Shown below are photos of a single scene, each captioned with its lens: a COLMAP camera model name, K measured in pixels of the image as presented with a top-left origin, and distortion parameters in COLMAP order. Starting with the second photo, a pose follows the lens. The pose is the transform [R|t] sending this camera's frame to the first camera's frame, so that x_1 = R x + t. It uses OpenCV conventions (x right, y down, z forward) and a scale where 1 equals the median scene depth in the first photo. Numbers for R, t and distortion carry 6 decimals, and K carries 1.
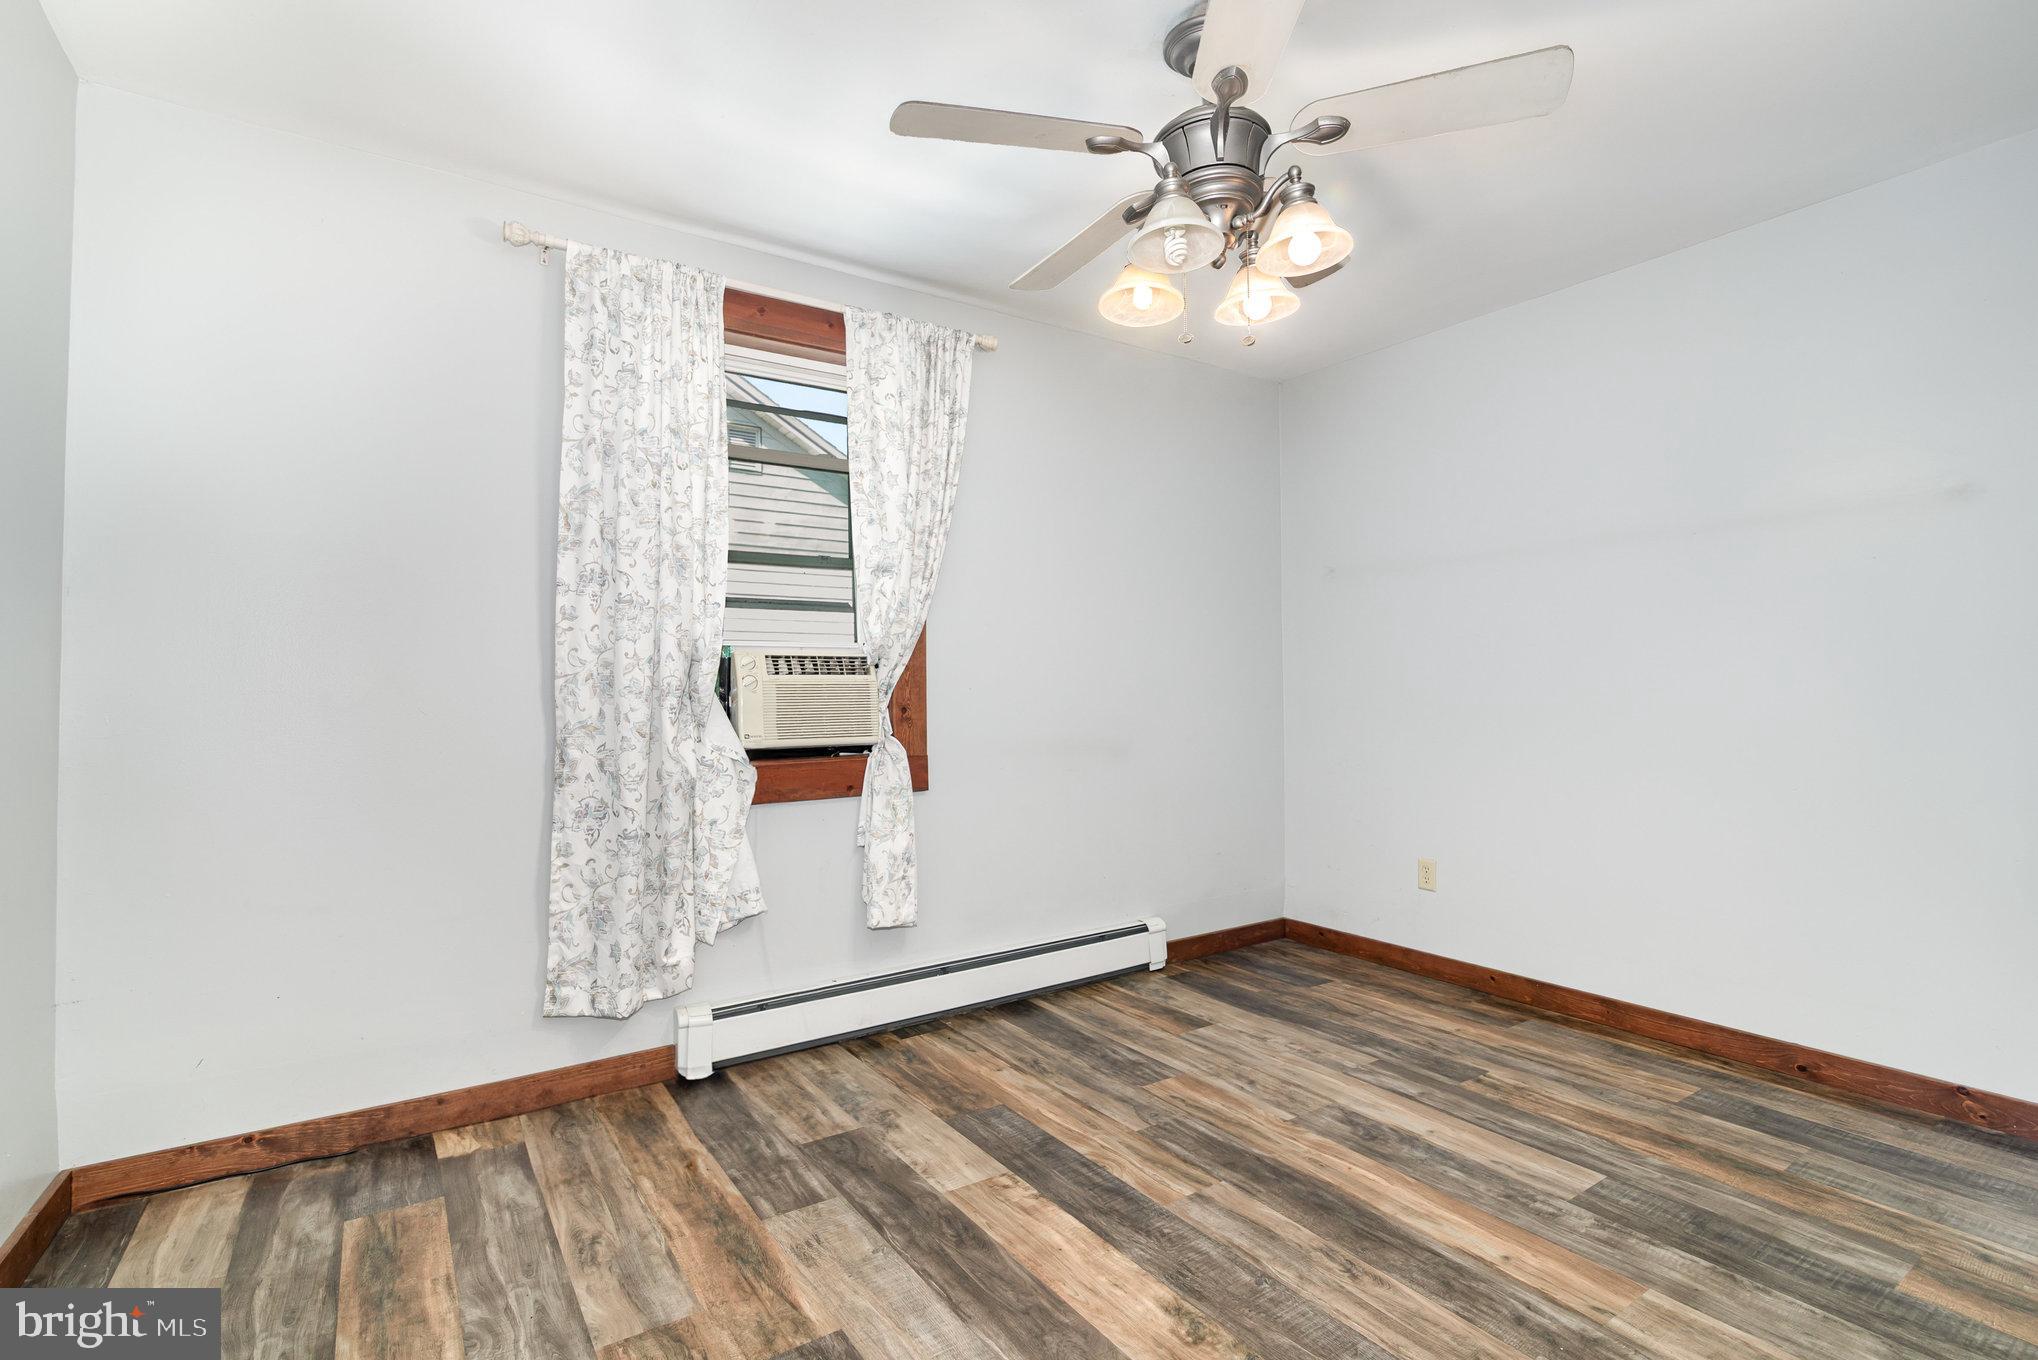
lens RADIAL K [[938.5, 0, 1009.8], [0, 938.5, 664.7], [0, 0, 1]] dist [-0.011076, 0.000121]
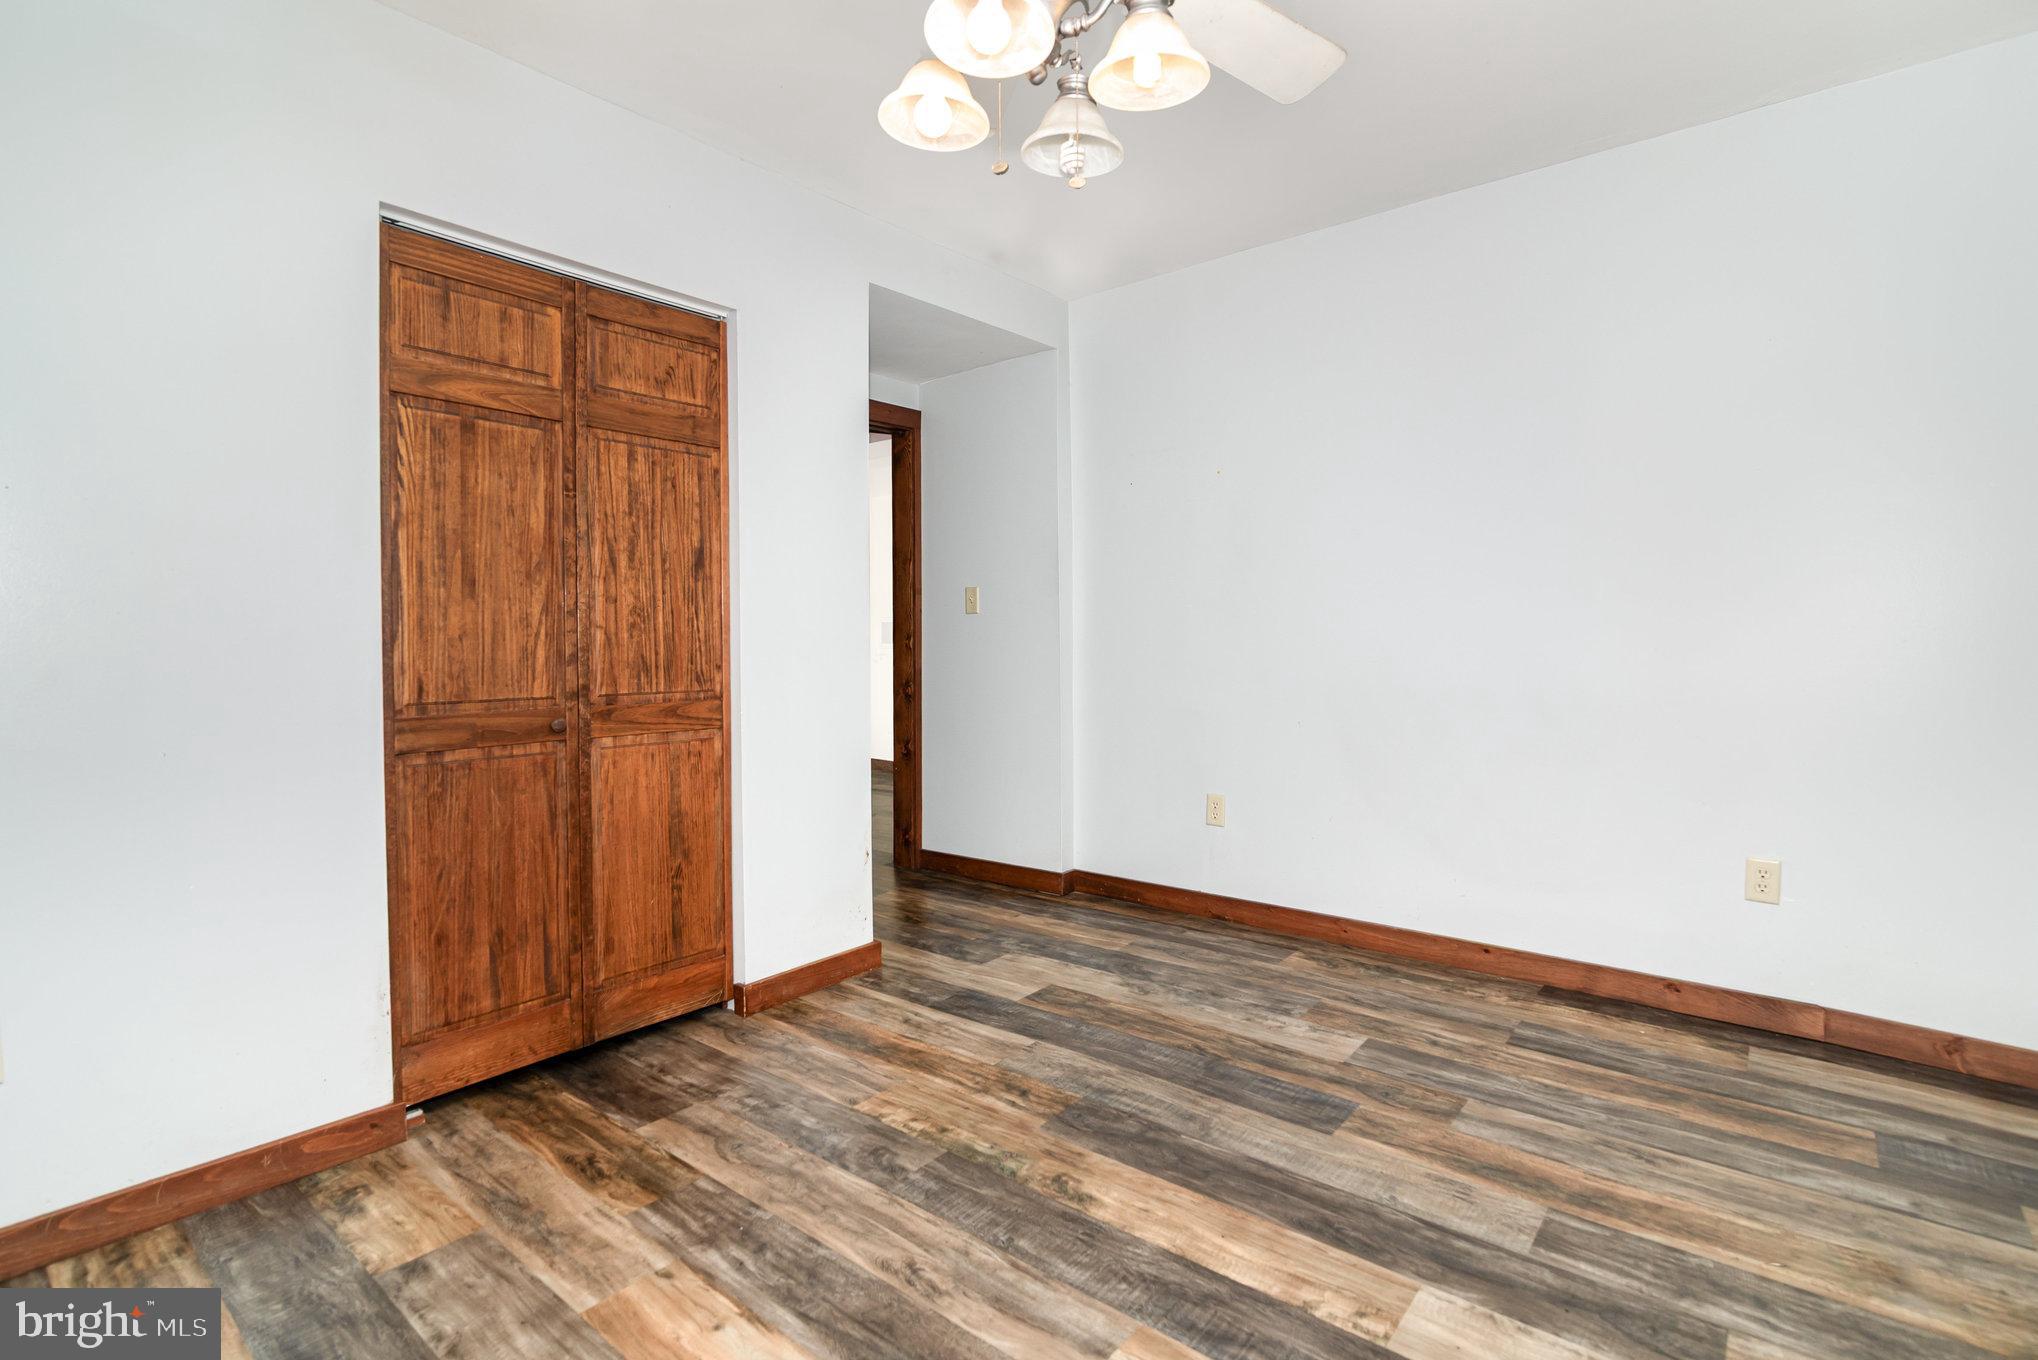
lens RADIAL K [[938.5, 0, 1023.0], [0, 938.5, 675.2], [0, 0, 1]] dist [-0.011076, 0.000121]
pose [[-0.953448, 0.027664, -0.300285, 0.505721], [0.028004, 0.999603, 0.003173, 0.076364], [0.300253, -0.005384, -0.953844, 1.846554]]
